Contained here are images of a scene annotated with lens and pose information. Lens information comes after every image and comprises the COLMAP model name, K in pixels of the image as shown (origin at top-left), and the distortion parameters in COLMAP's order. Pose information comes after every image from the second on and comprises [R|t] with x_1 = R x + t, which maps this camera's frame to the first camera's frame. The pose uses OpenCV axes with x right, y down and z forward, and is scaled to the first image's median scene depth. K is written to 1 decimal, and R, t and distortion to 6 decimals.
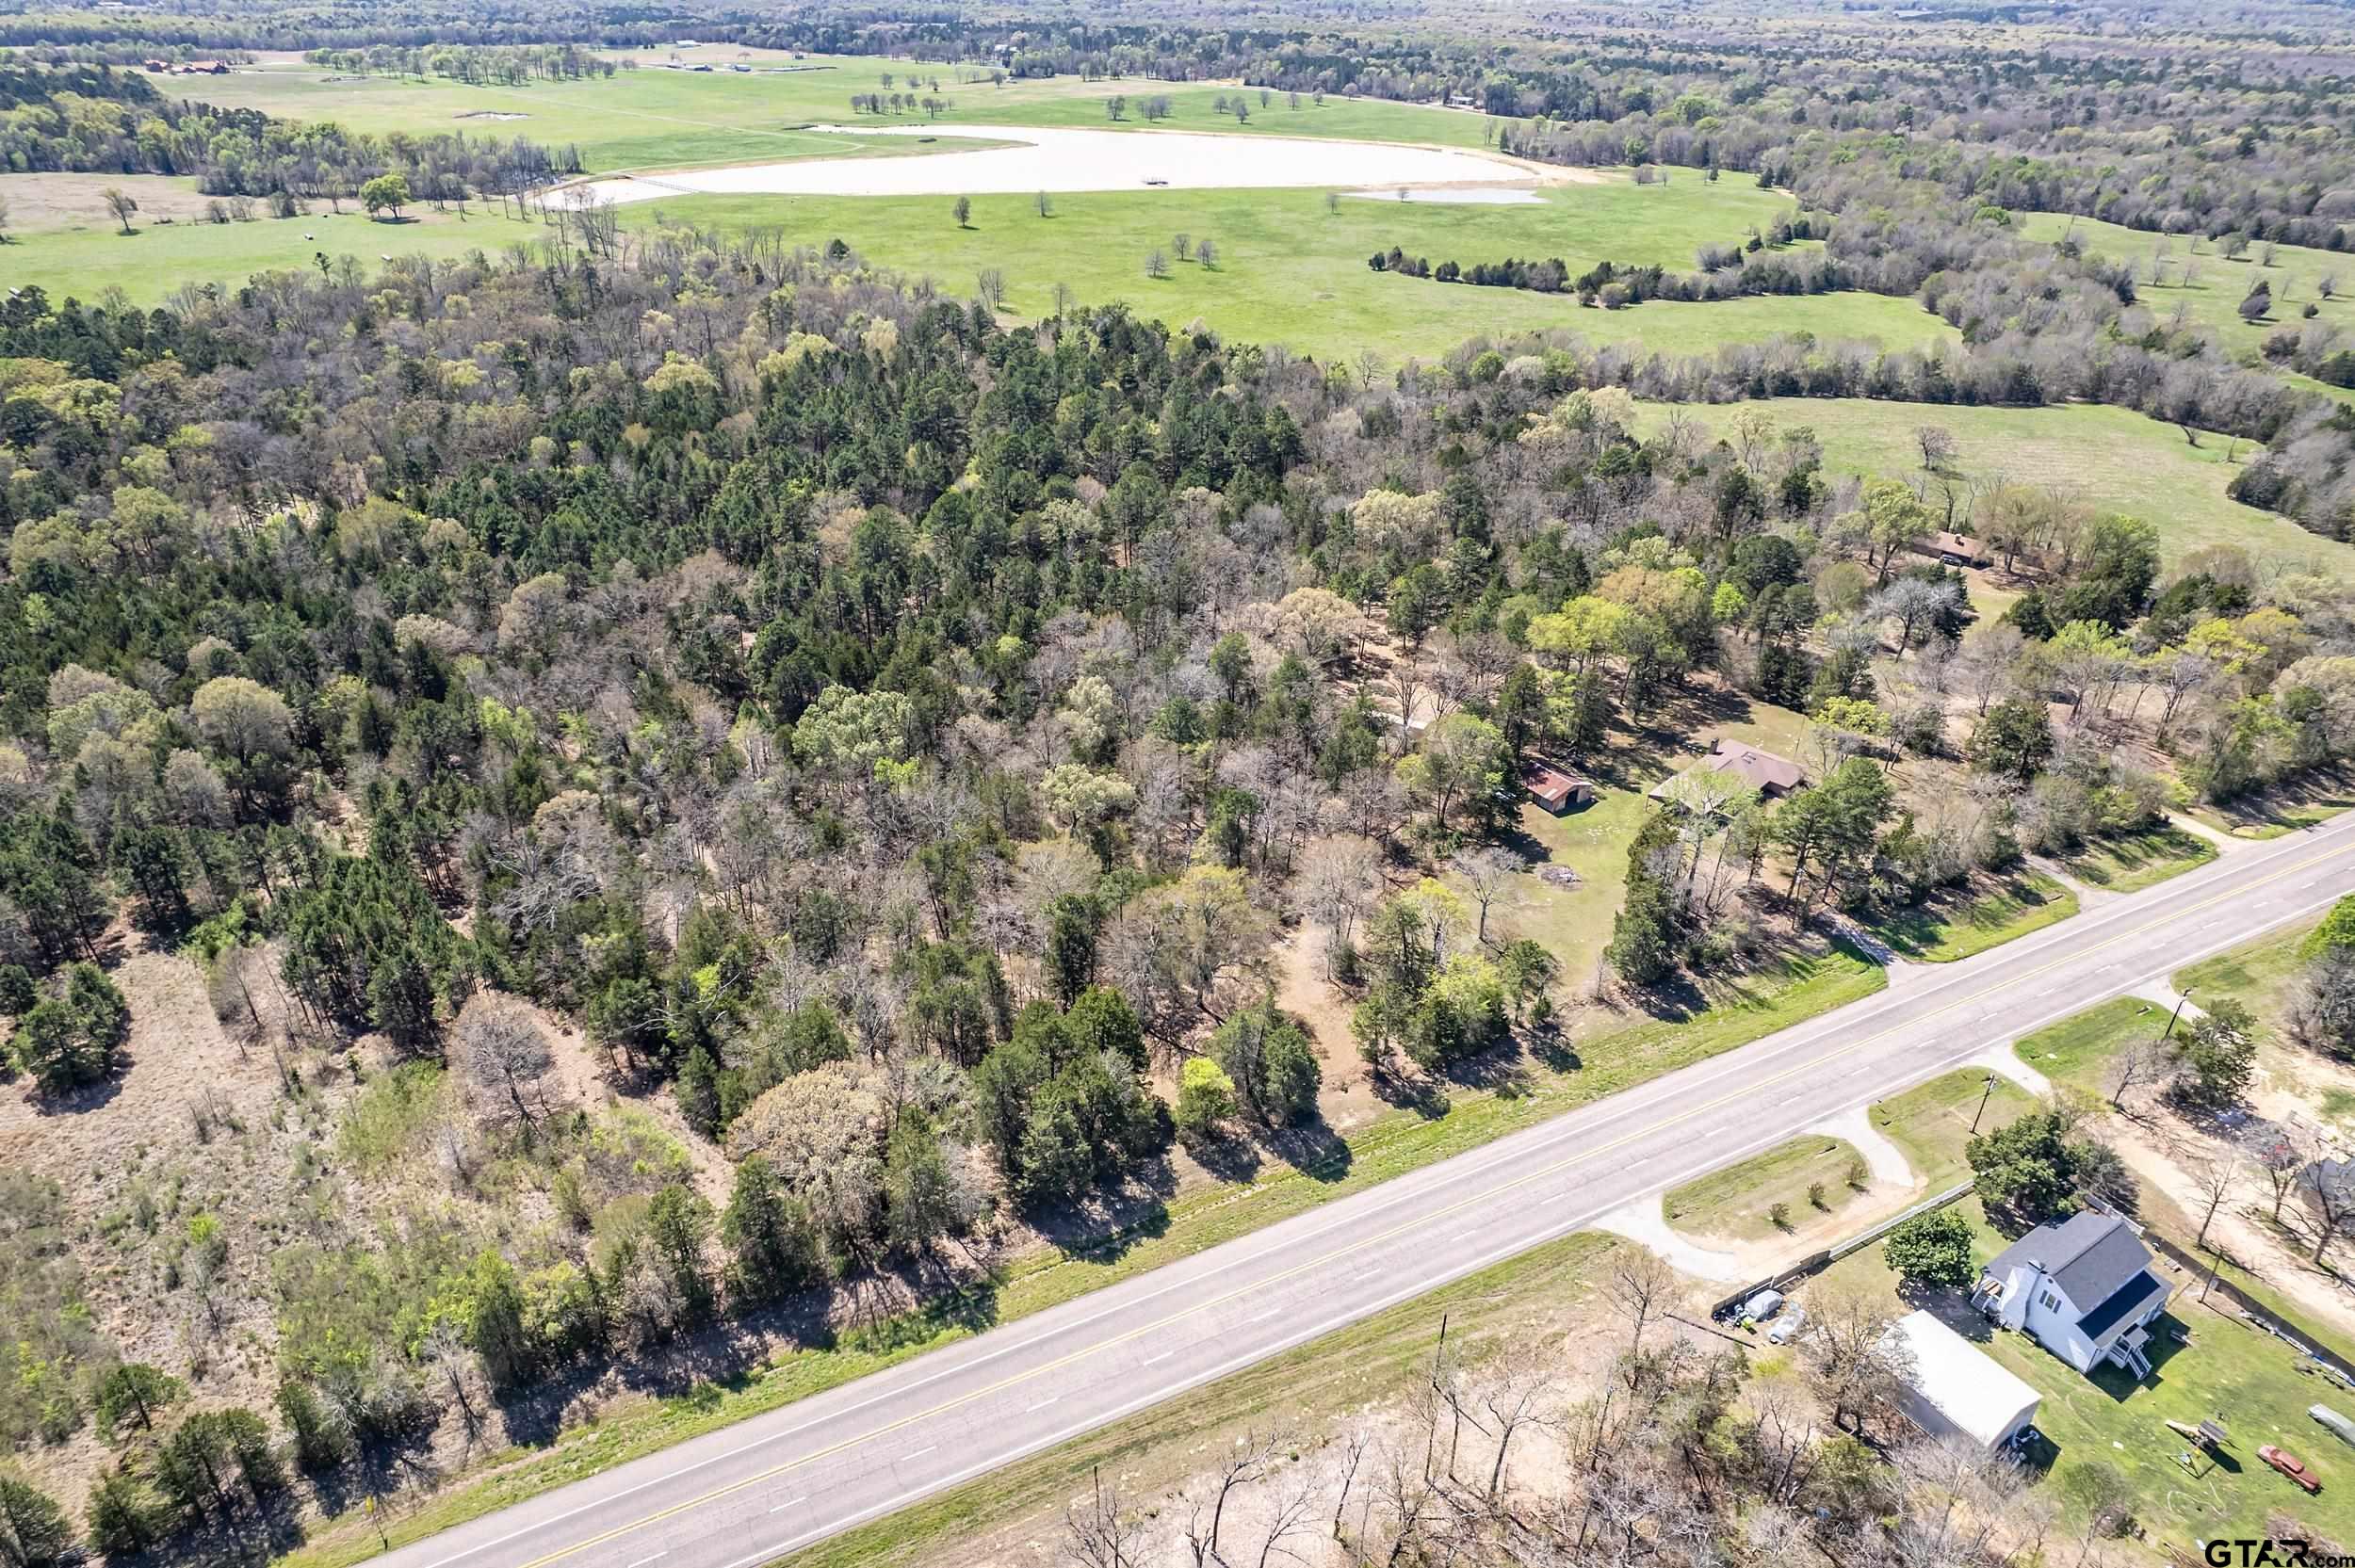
lens RADIAL K [[1525.0, 0, 1180.3], [0, 1525.0, 775.2], [0, 0, 1]] dist [-0.080186, 0.076383]
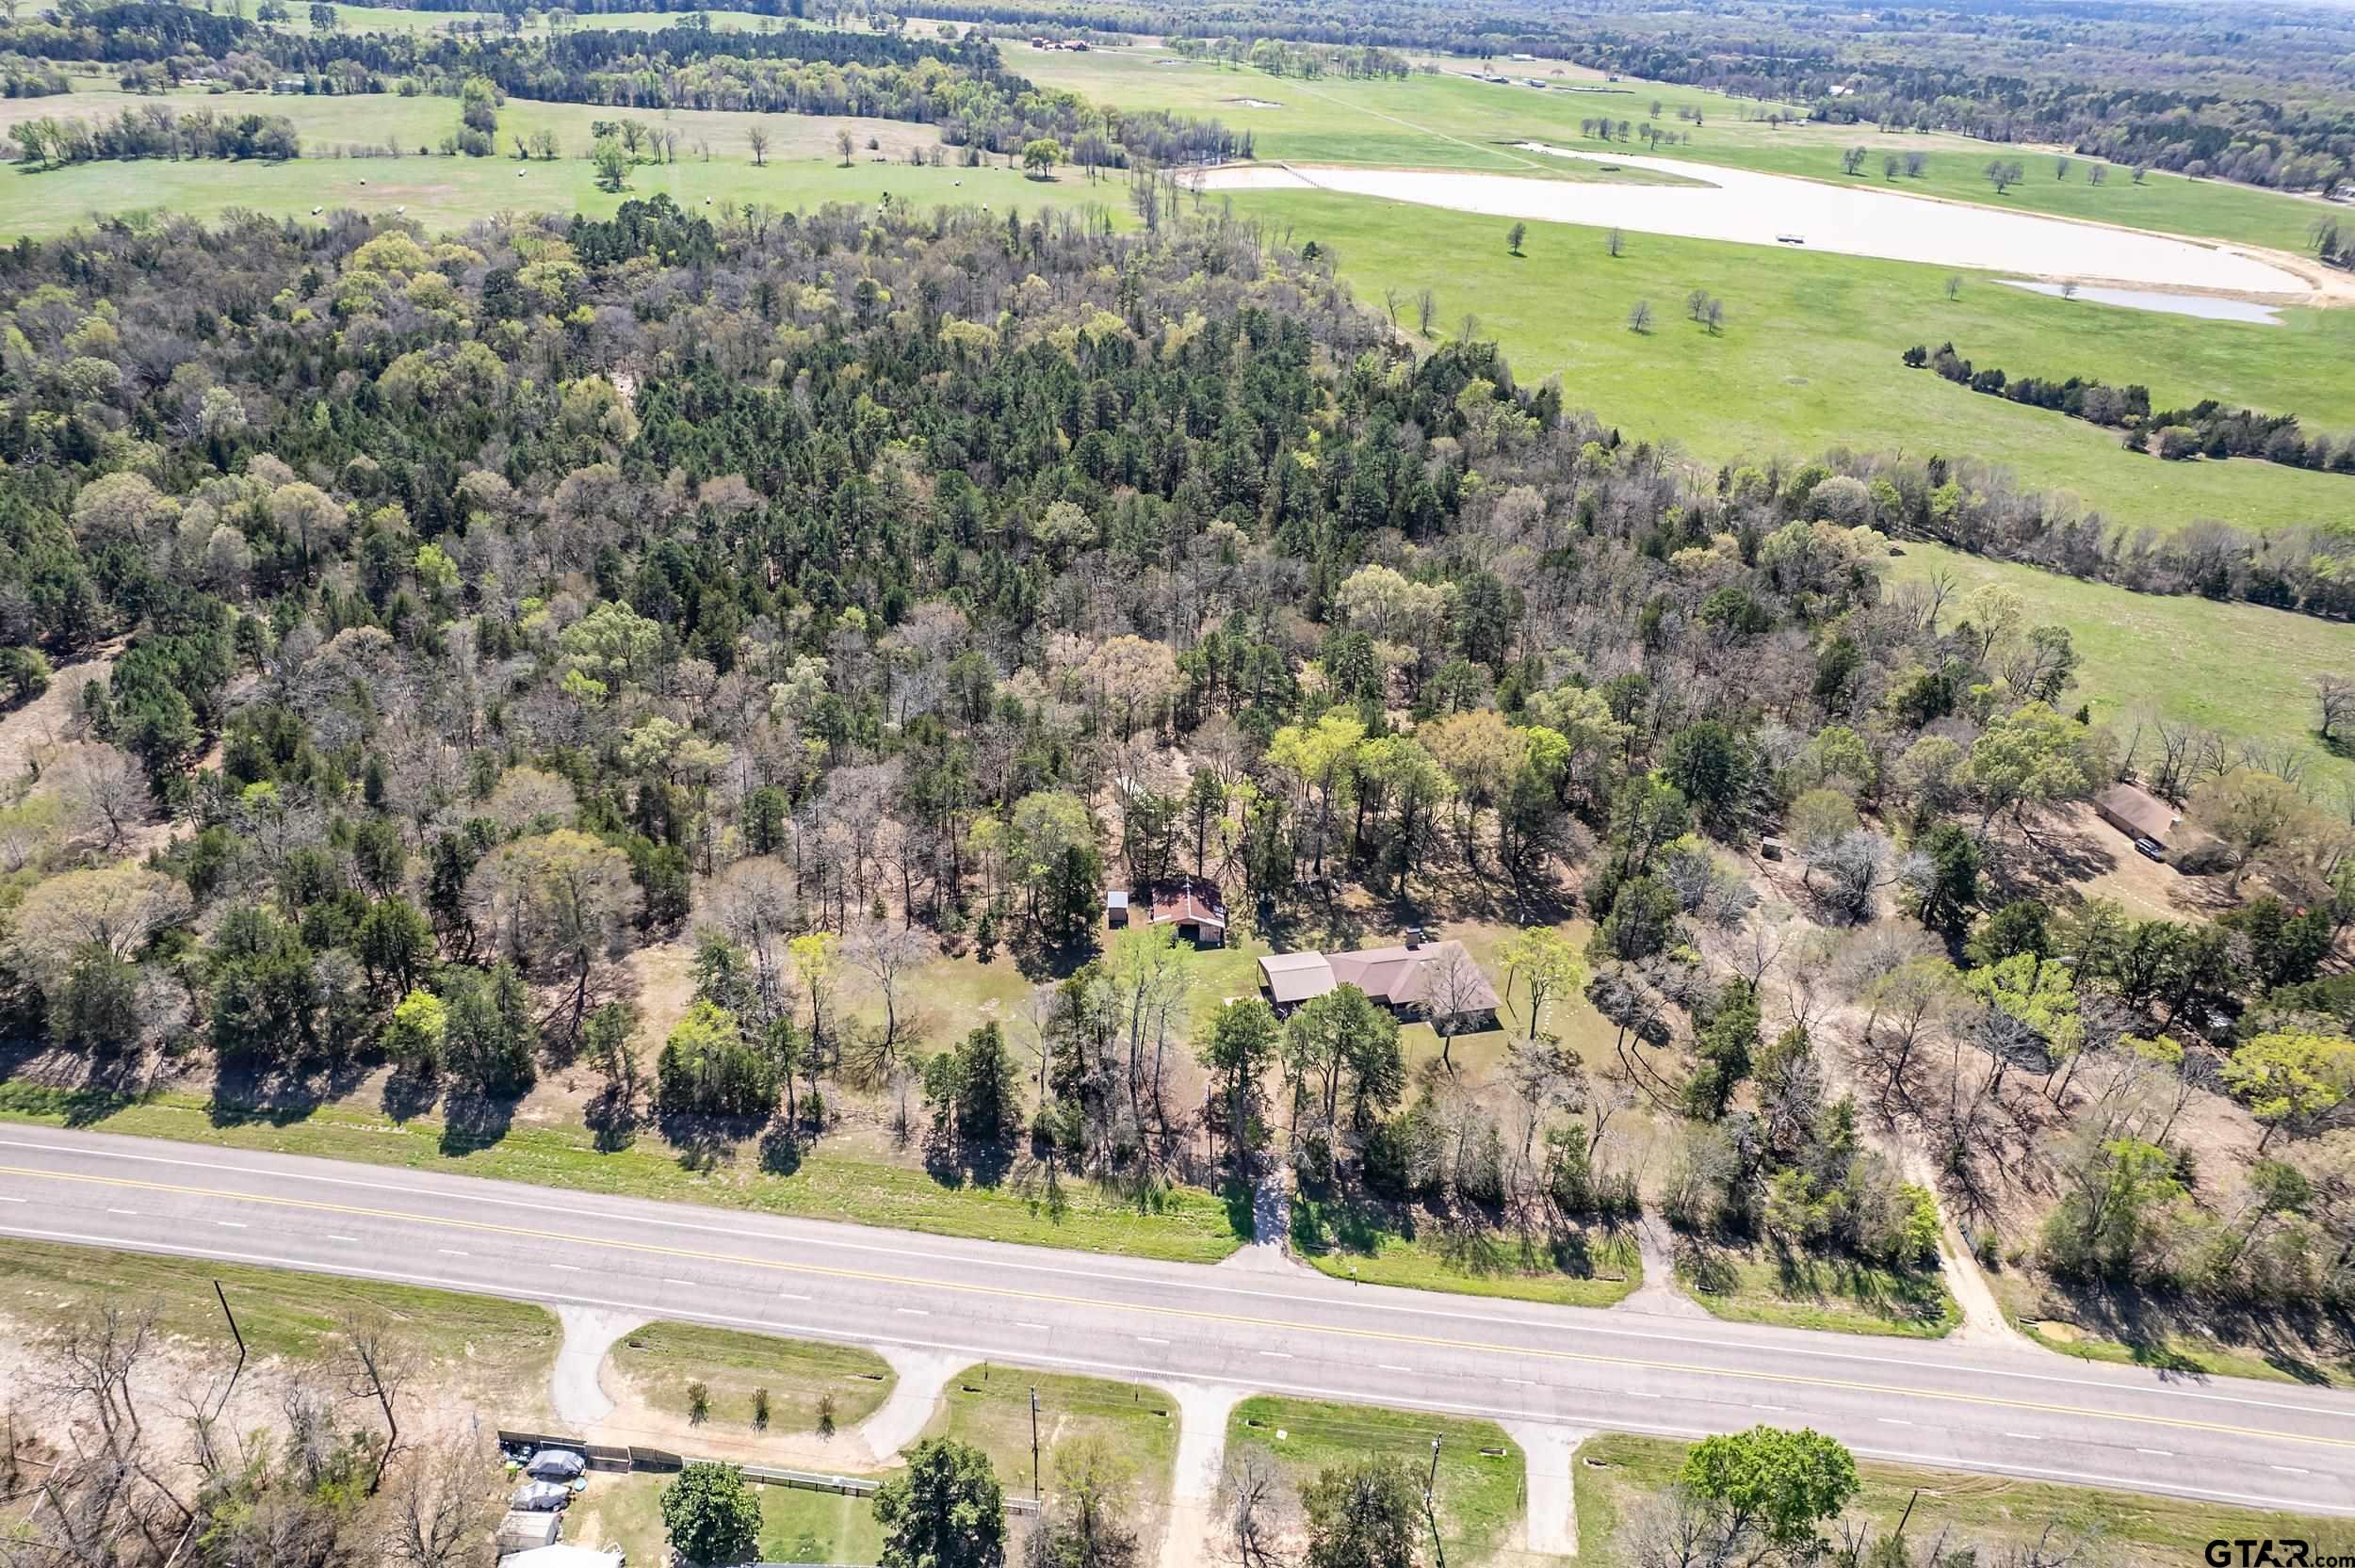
lens RADIAL K [[1525.0, 0, 1180.3], [0, 1525.0, 775.2], [0, 0, 1]] dist [-0.080186, 0.076383]
pose [[0.838098, 0.287582, -0.463560, 0.366452], [-0.293602, 0.953979, 0.061007, -0.070542], [0.459771, 0.084972, 0.883963, 0.136259]]
